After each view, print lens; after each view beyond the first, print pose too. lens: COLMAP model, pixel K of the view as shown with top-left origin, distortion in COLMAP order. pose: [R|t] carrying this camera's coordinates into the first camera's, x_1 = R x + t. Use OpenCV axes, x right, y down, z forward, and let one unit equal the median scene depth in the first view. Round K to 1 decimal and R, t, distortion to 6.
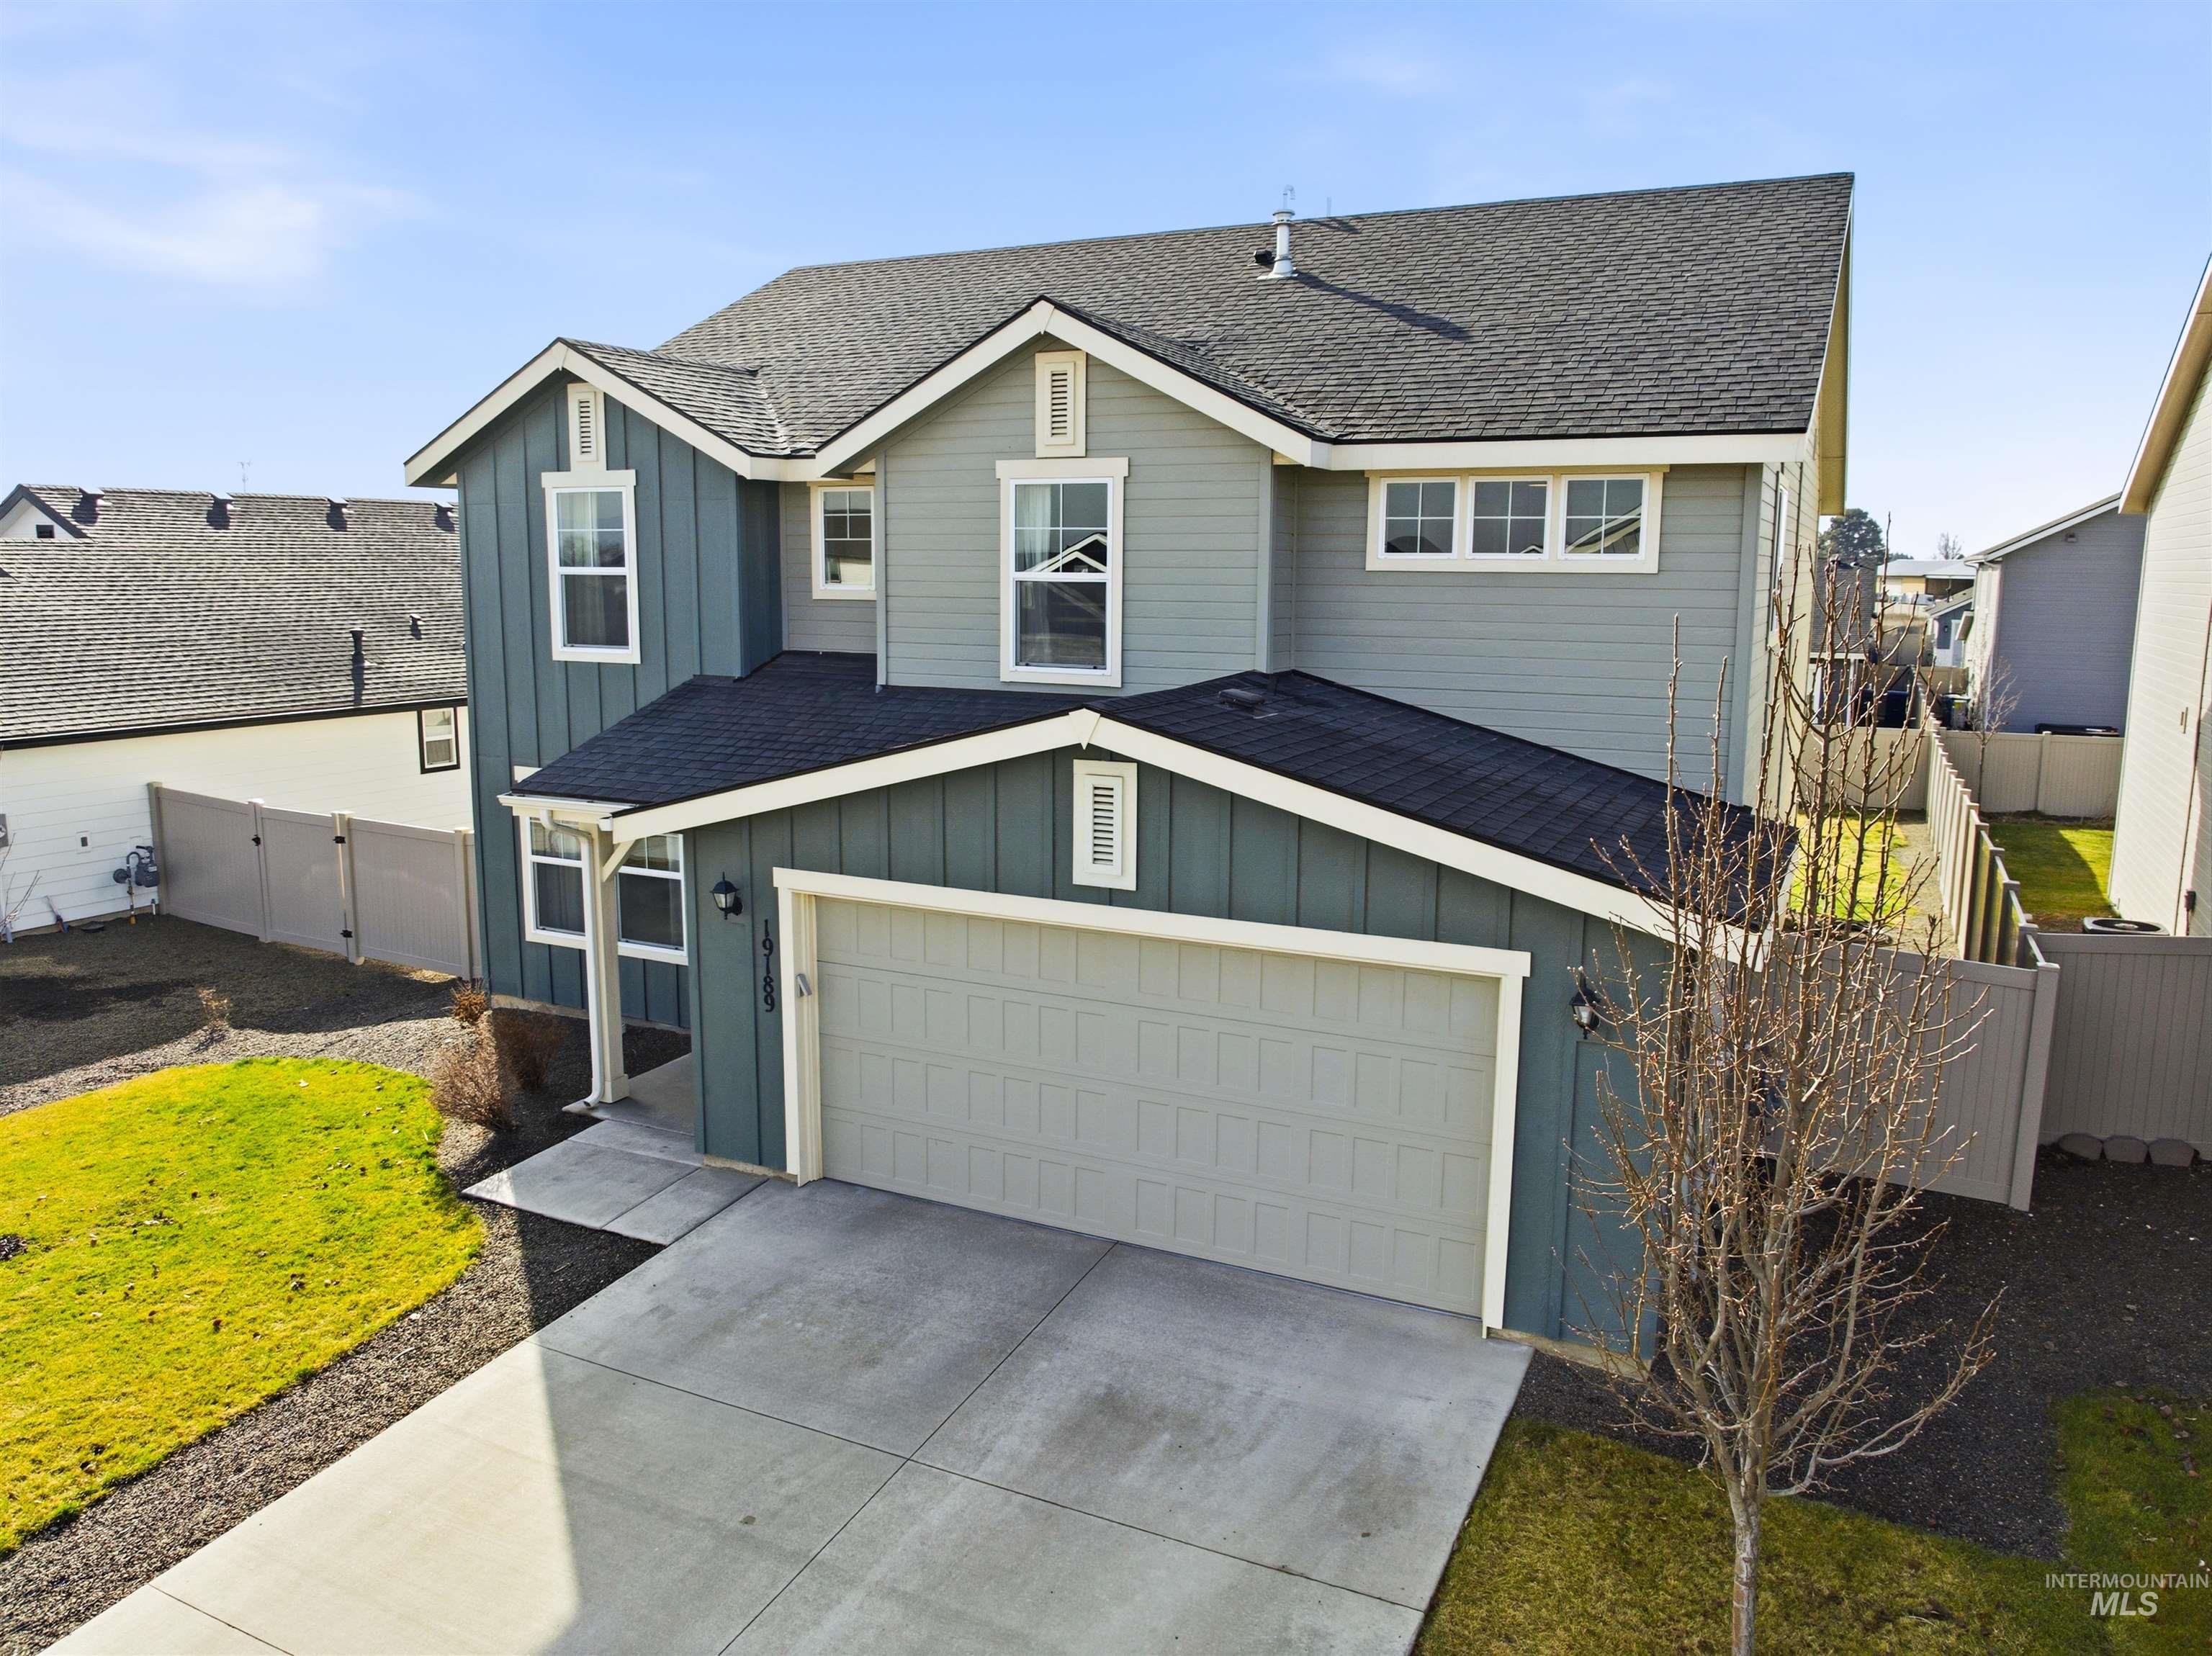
lens RADIAL K [[1562.9, 0, 1106.0], [0, 1562.9, 828.0], [0, 0, 1]] dist [-0.042284, -0.001503]
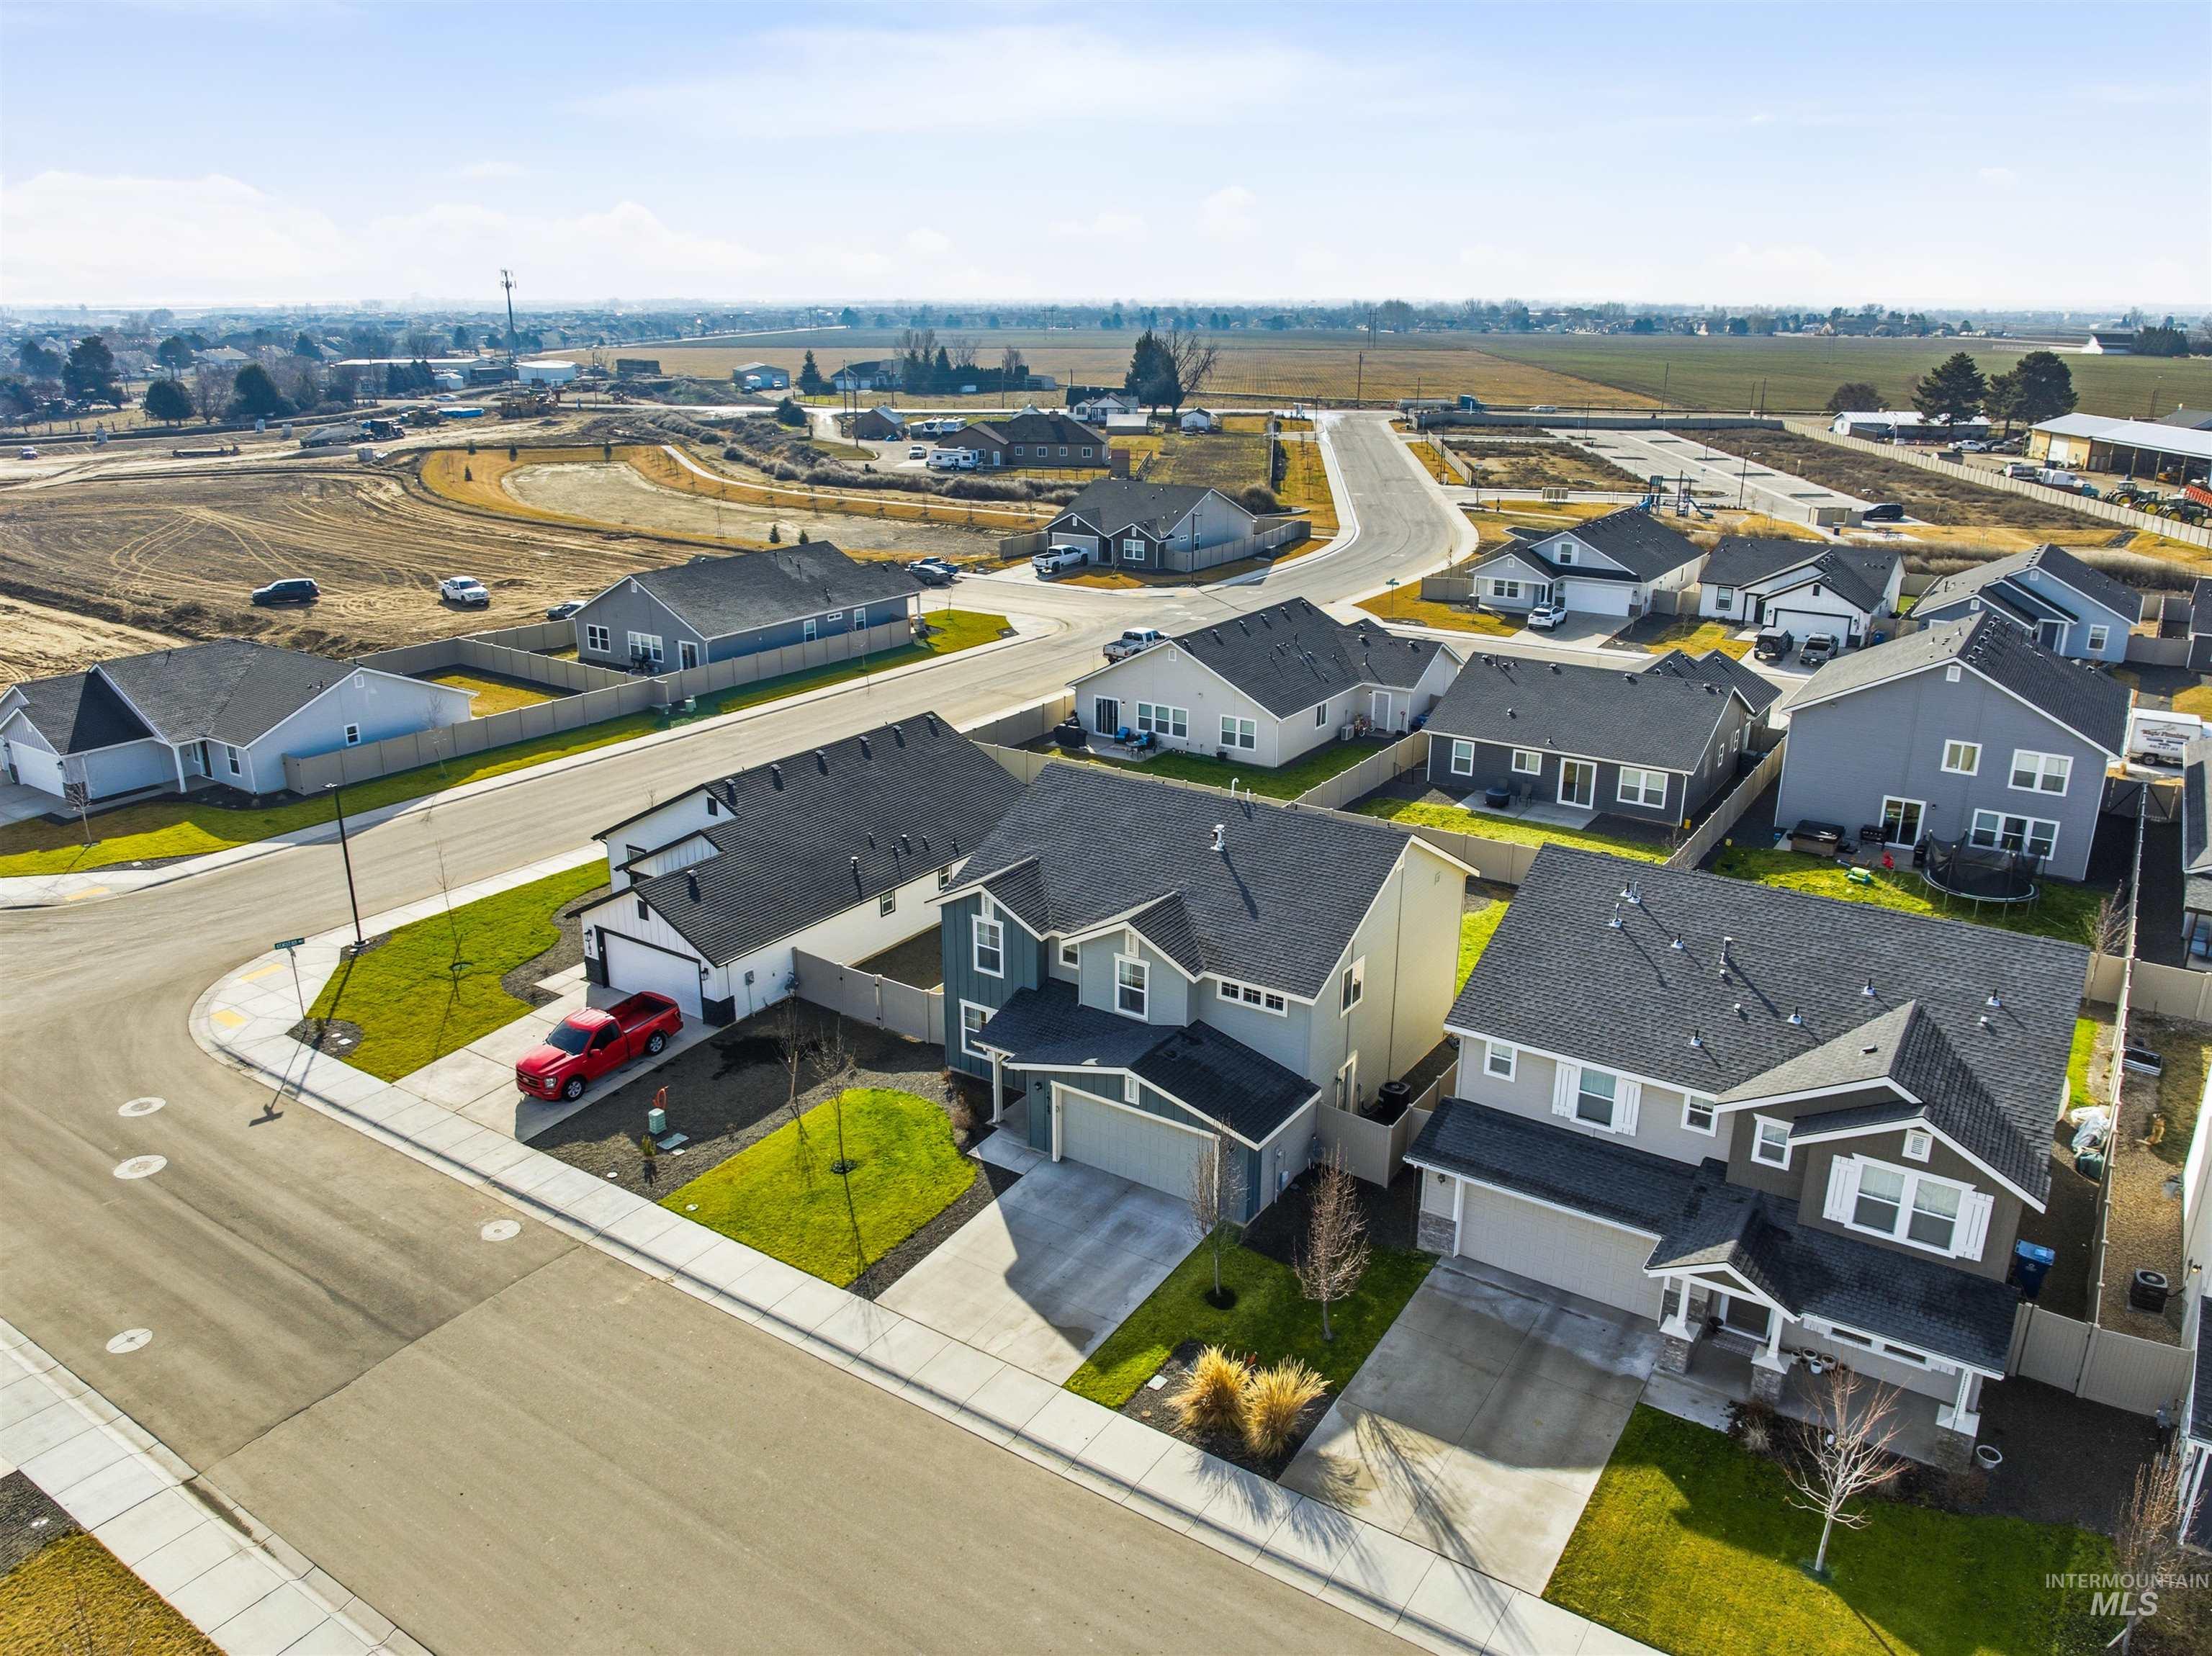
lens RADIAL K [[1562.9, 0, 1106.0], [0, 1562.9, 828.0], [0, 0, 1]] dist [-0.042284, -0.001503]
pose [[0.991254, 0.039210, -0.126005, 0.362380], [-0.018888, 0.987163, 0.158595, -1.142317], [0.130607, -0.154828, 0.979270, -2.517206]]
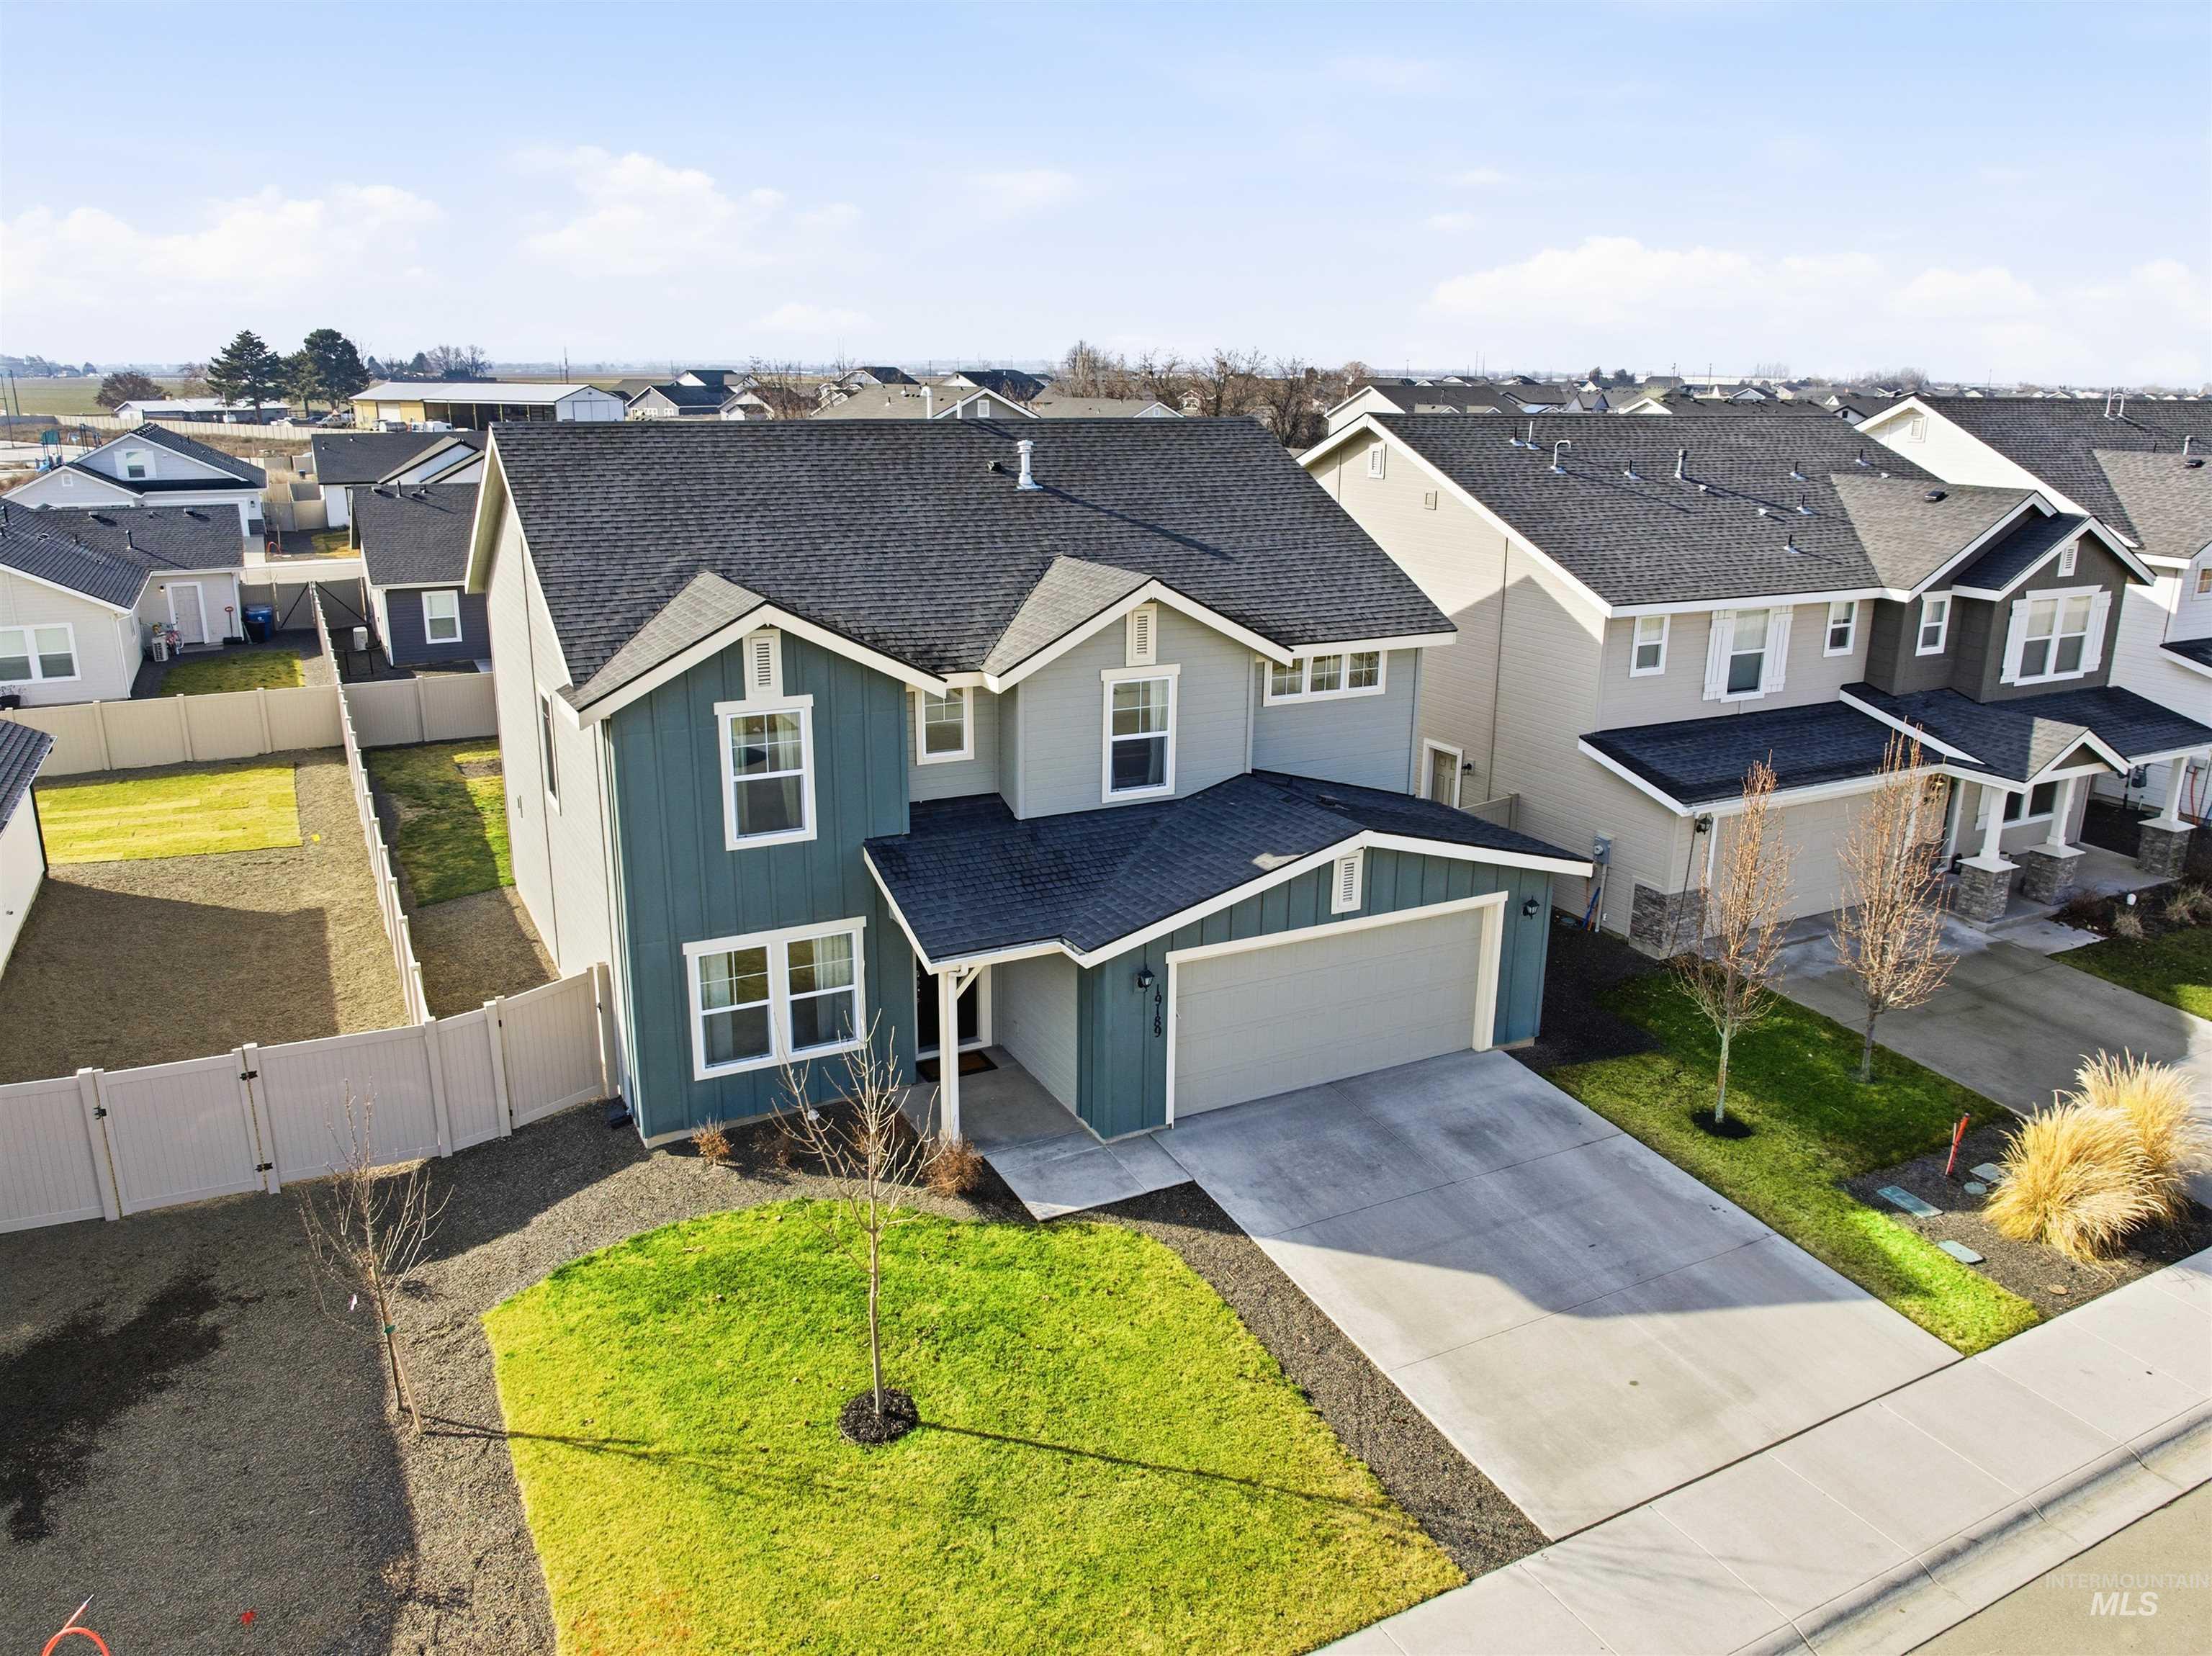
lens RADIAL K [[1562.9, 0, 1106.0], [0, 1562.9, 828.0], [0, 0, 1]] dist [-0.042284, -0.001503]
pose [[0.589193, -0.227786, 0.775219, -1.462672], [0.128338, 0.973642, 0.188549, -0.413663], [-0.797735, -0.011602, 0.602897, 0.036385]]
